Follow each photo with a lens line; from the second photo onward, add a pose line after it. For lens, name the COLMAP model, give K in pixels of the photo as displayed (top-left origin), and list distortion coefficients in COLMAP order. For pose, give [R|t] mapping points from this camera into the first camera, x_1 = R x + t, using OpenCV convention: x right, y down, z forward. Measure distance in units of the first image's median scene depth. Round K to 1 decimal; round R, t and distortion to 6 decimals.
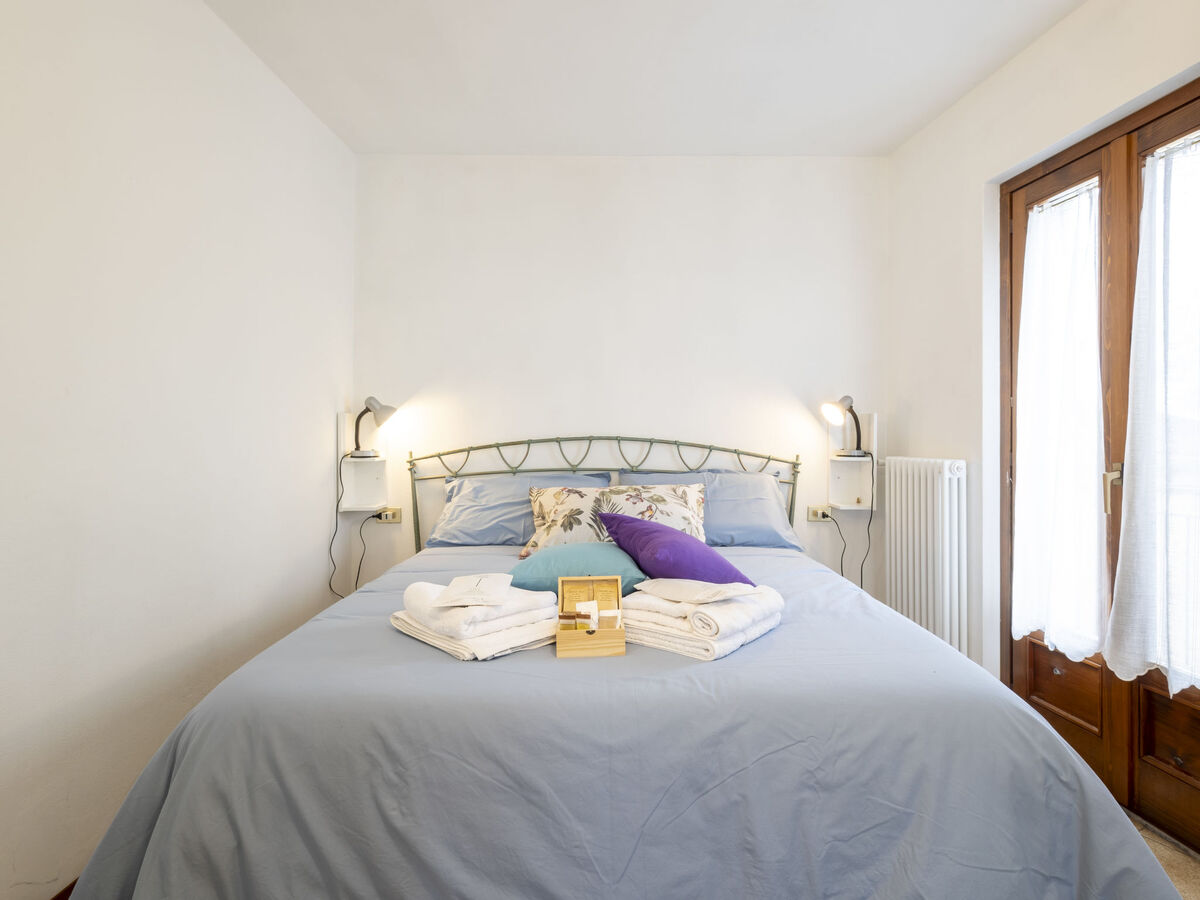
lens RADIAL K [[651.2, 0, 622.3], [0, 651.2, 436.6], [0, 0, 1]] dist [0.002856, 0.001289]
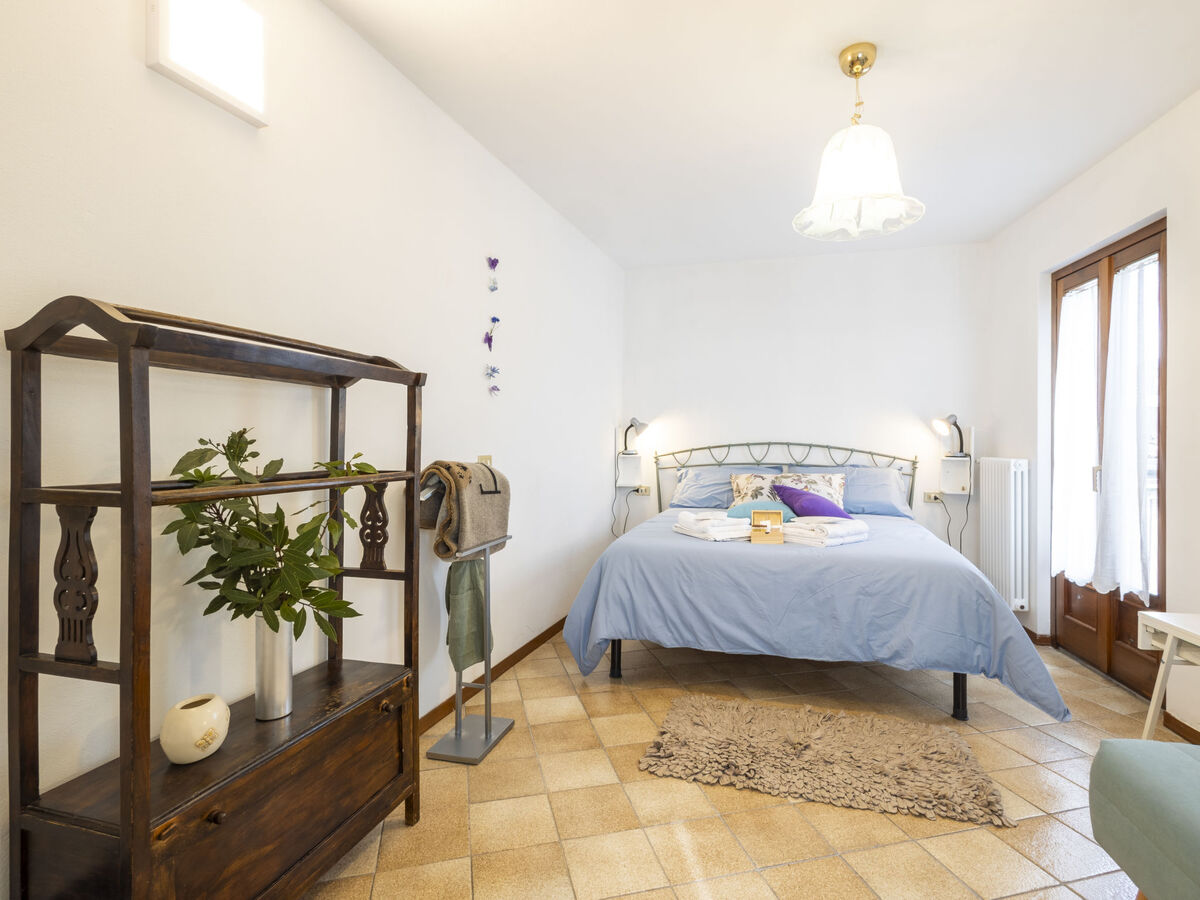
lens RADIAL K [[624.4, 0, 633.6], [0, 624.4, 441.8], [0, 0, 1]] dist [0.008727, -0.004722]
pose [[0.964427, 0.004181, -0.264317, 0.044810], [-0.003846, 0.999991, 0.001783, -0.003914], [0.264322, -0.000703, 0.964434, -0.705605]]
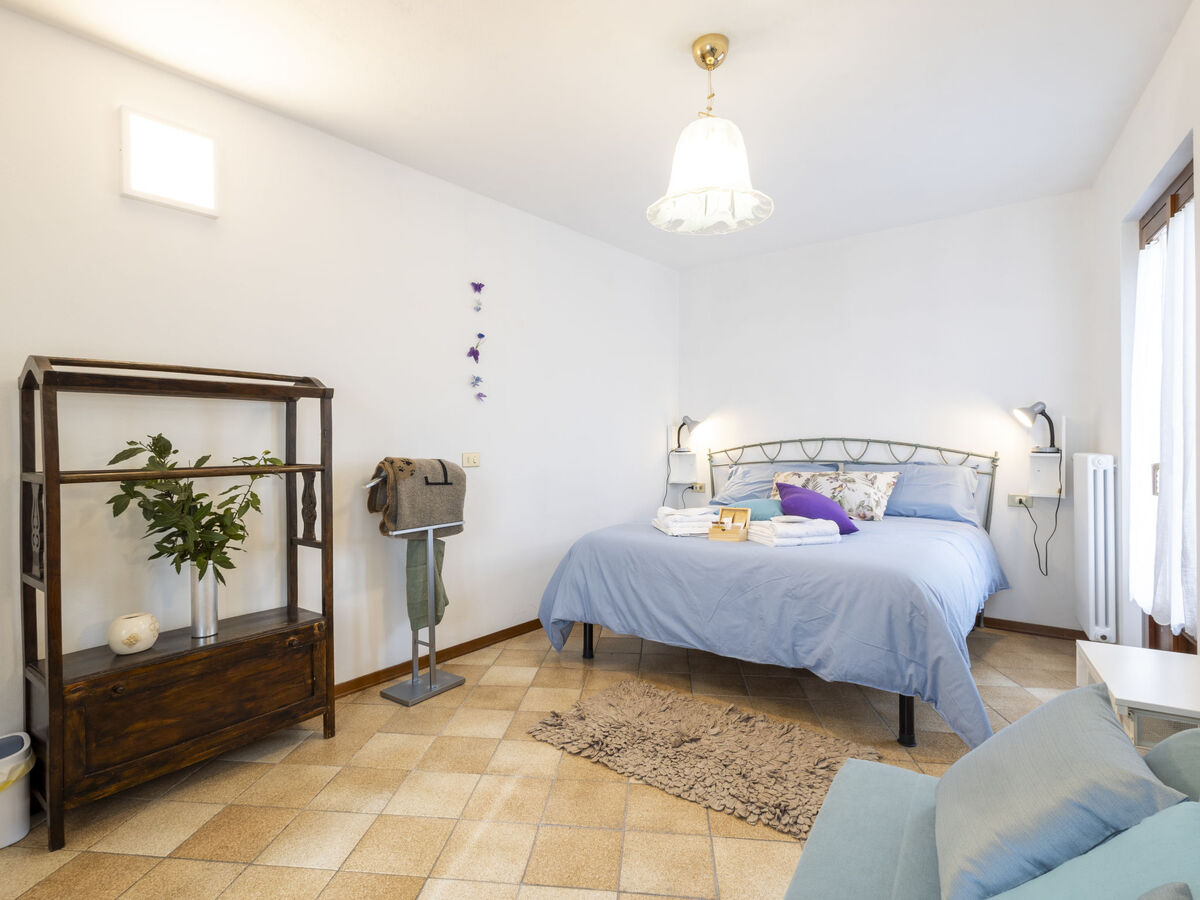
lens RADIAL K [[624.4, 0, 600.4], [0, 624.4, 443.1], [0, 0, 1]] dist [0.008727, -0.004722]
pose [[0.796692, -0.004525, -0.604369, 0.547819], [0.009150, 0.999948, 0.004575, -0.000098], [0.604316, -0.009174, 0.796692, -0.556038]]
